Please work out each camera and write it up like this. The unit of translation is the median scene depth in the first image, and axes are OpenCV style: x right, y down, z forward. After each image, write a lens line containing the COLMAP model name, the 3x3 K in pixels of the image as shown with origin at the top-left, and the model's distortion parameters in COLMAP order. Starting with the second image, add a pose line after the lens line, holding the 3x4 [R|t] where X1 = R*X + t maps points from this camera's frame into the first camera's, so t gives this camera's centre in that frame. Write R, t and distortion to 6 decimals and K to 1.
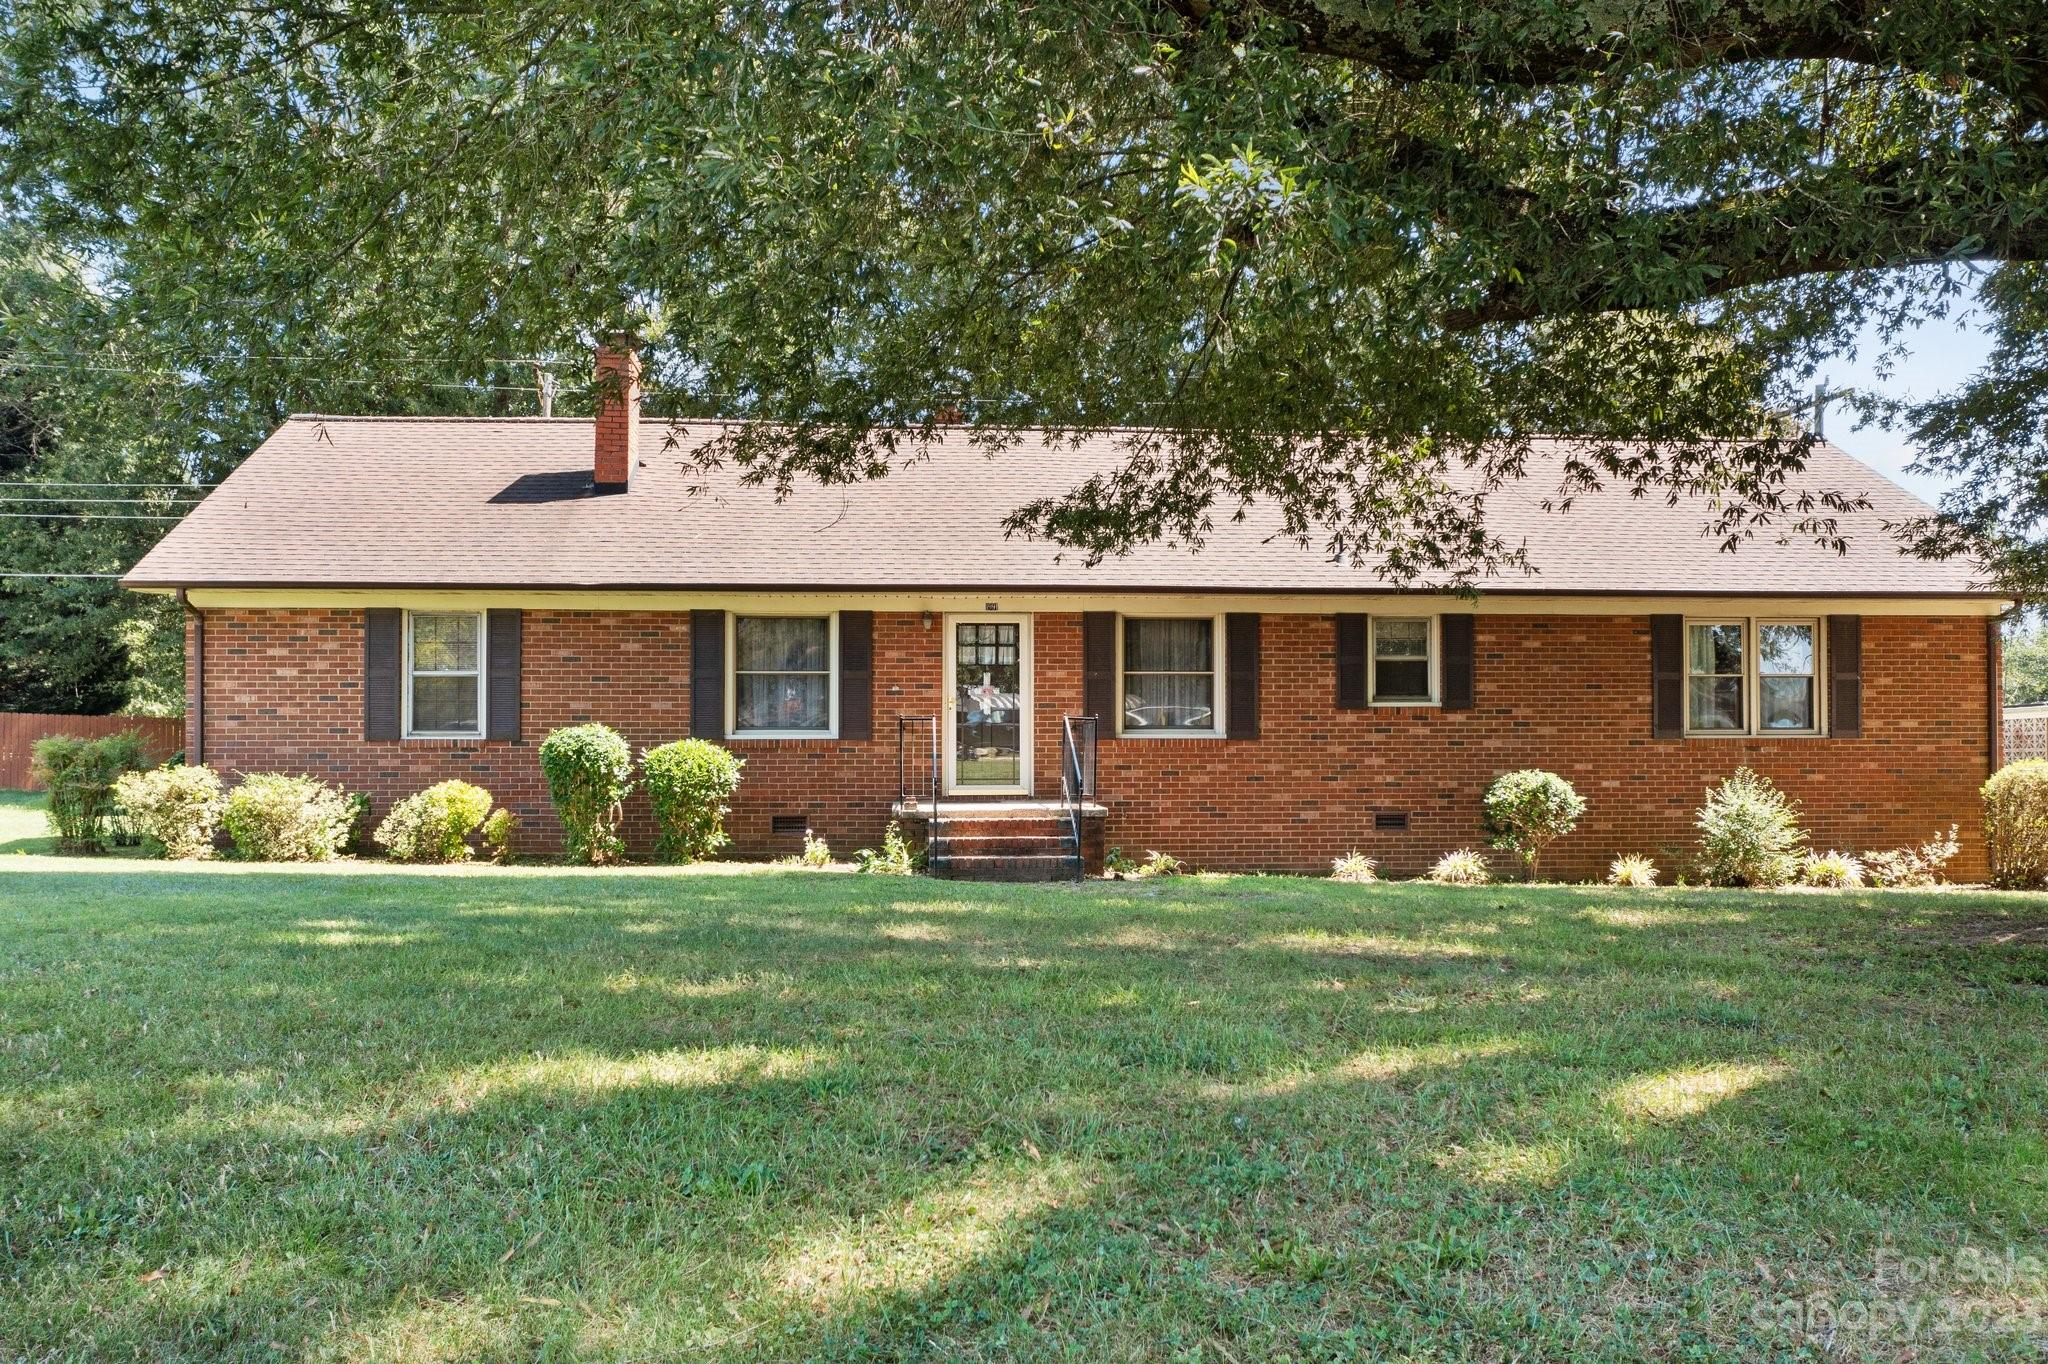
lens RADIAL K [[1667.2, 0, 1017.3], [0, 1667.2, 726.1], [0, 0, 1]] dist [0.000945, 0.004740]
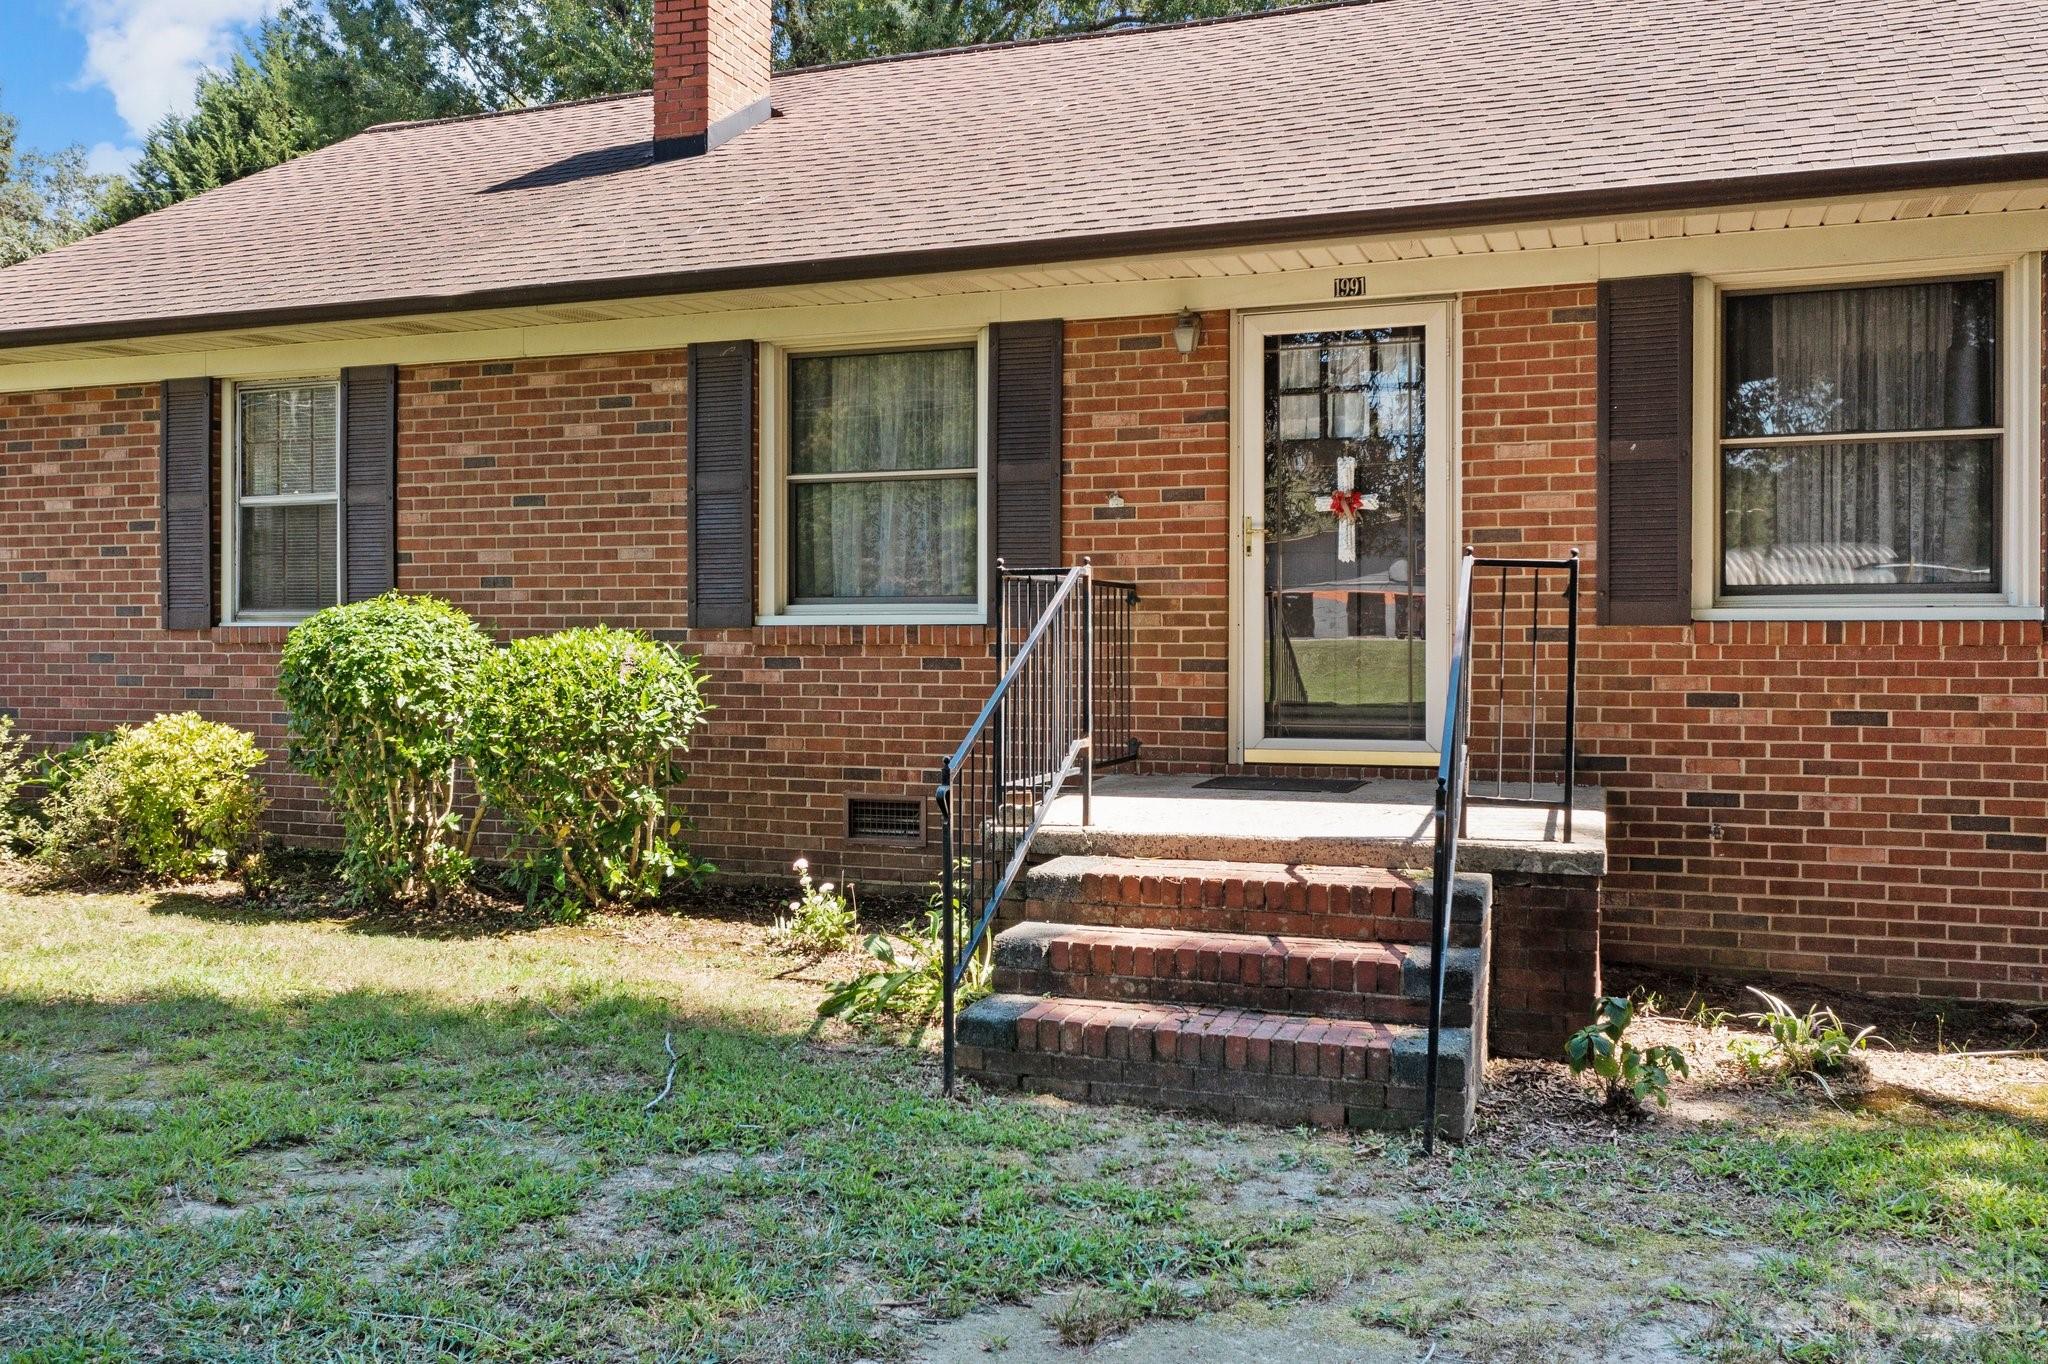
lens RADIAL K [[1633.9, 0, 1019.6], [0, 1633.9, 642.2], [0, 0, 1]] dist [0.003324, 0.001588]
pose [[0.913297, 0.002557, -0.407286, 0.072445], [0.007878, 0.999682, 0.023942, 0.002455], [0.407217, -0.025074, 0.912987, 0.628667]]
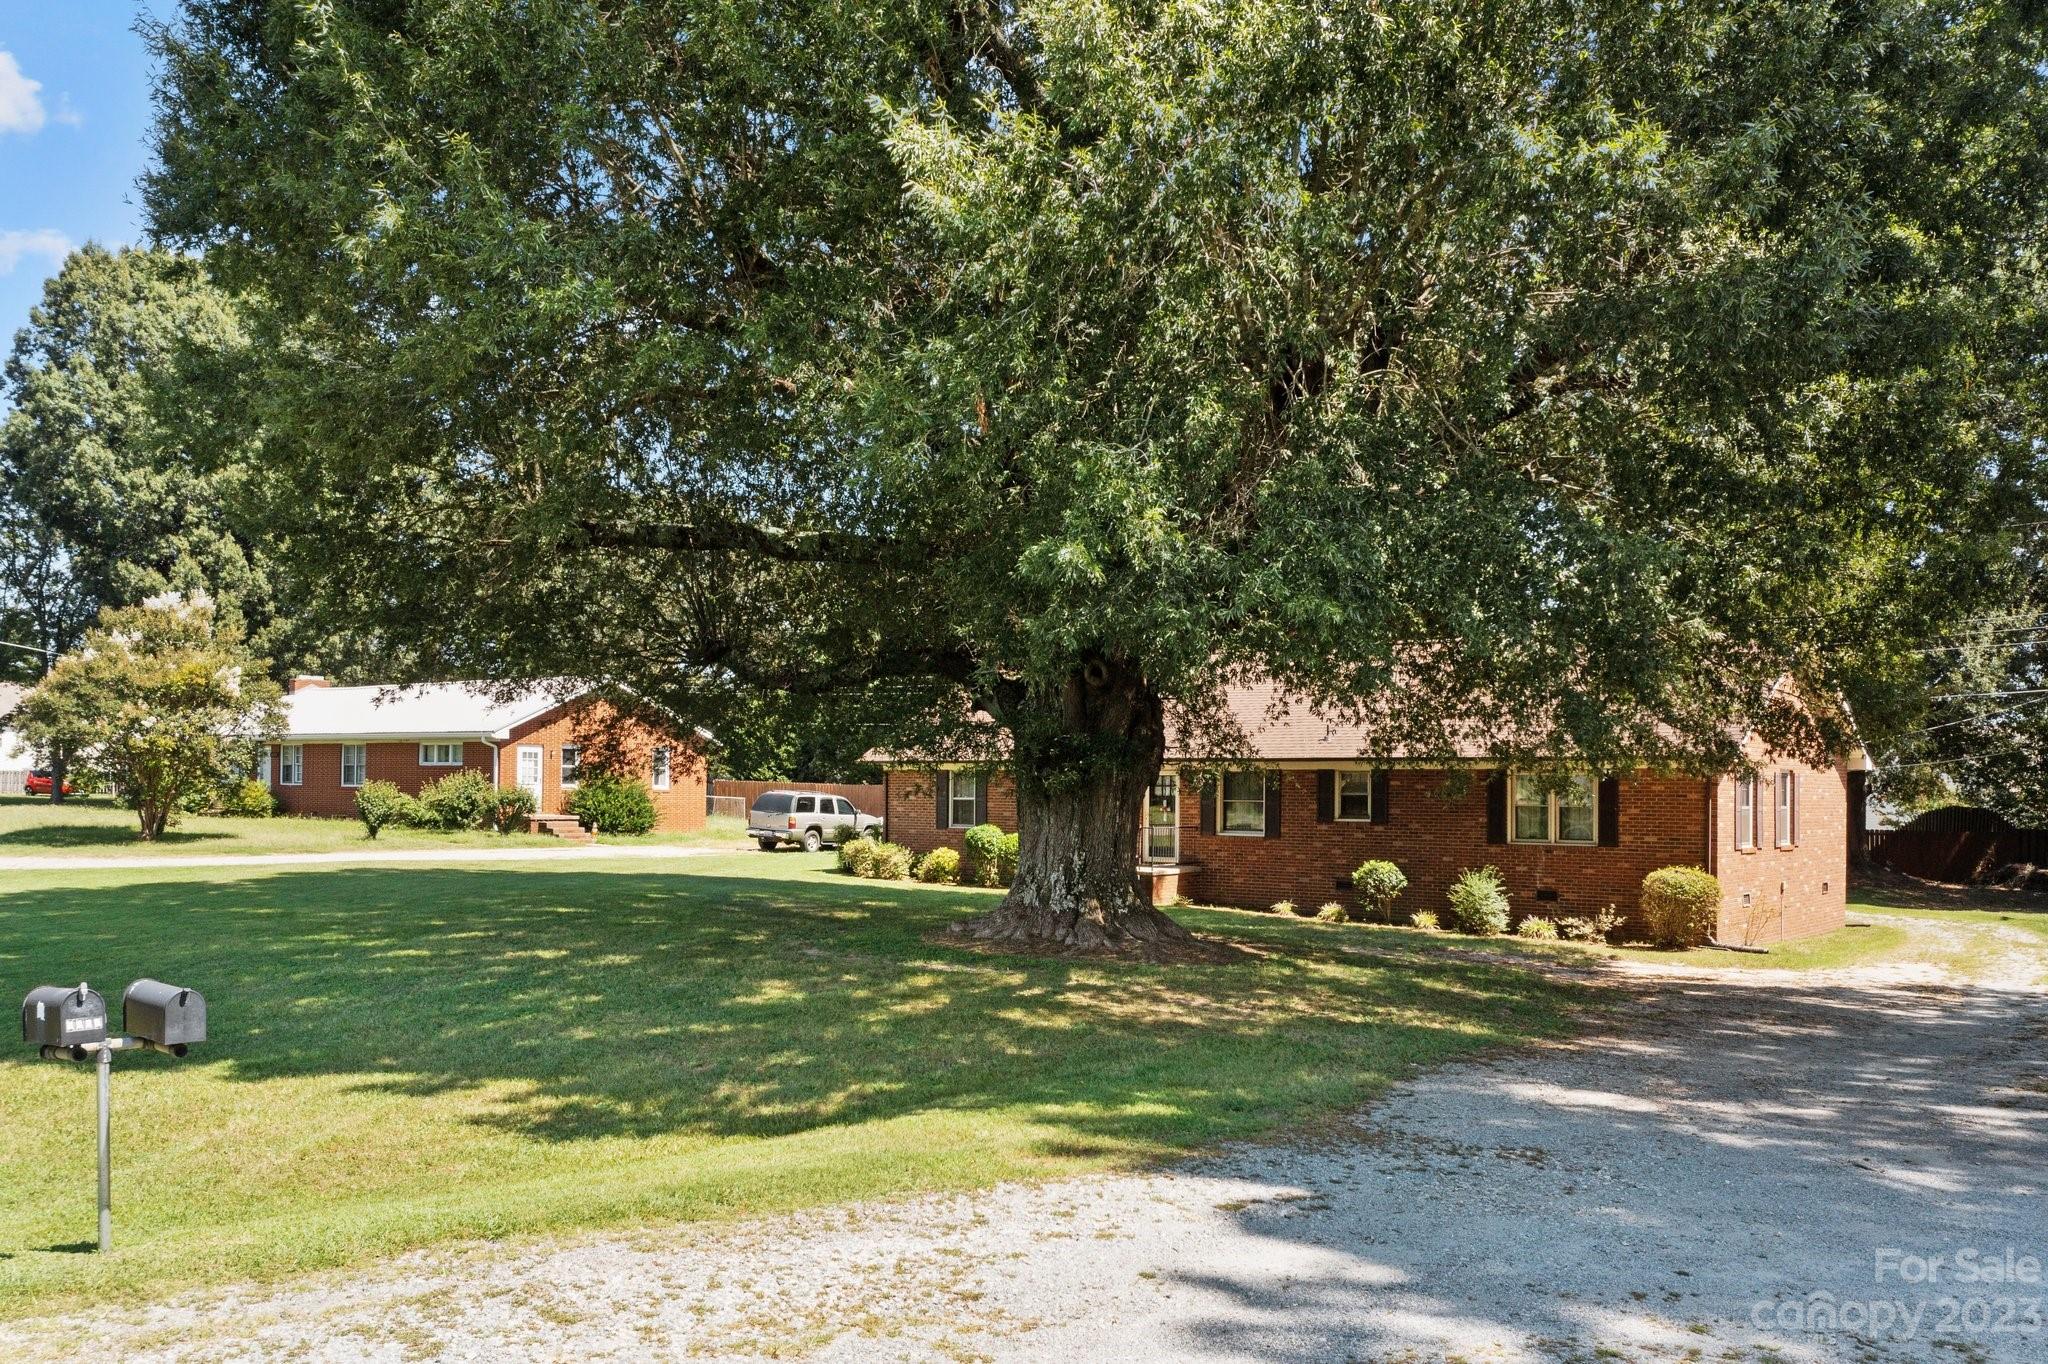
lens RADIAL K [[1652.5, 0, 1021.6], [0, 1652.5, 709.4], [0, 0, 1]] dist [-0.001696, 0.011193]
pose [[0.715574, -0.025092, -0.698086, 1.273010], [0.007916, 0.999582, -0.027814, -0.089265], [0.698492, 0.014377, 0.715473, -0.541240]]
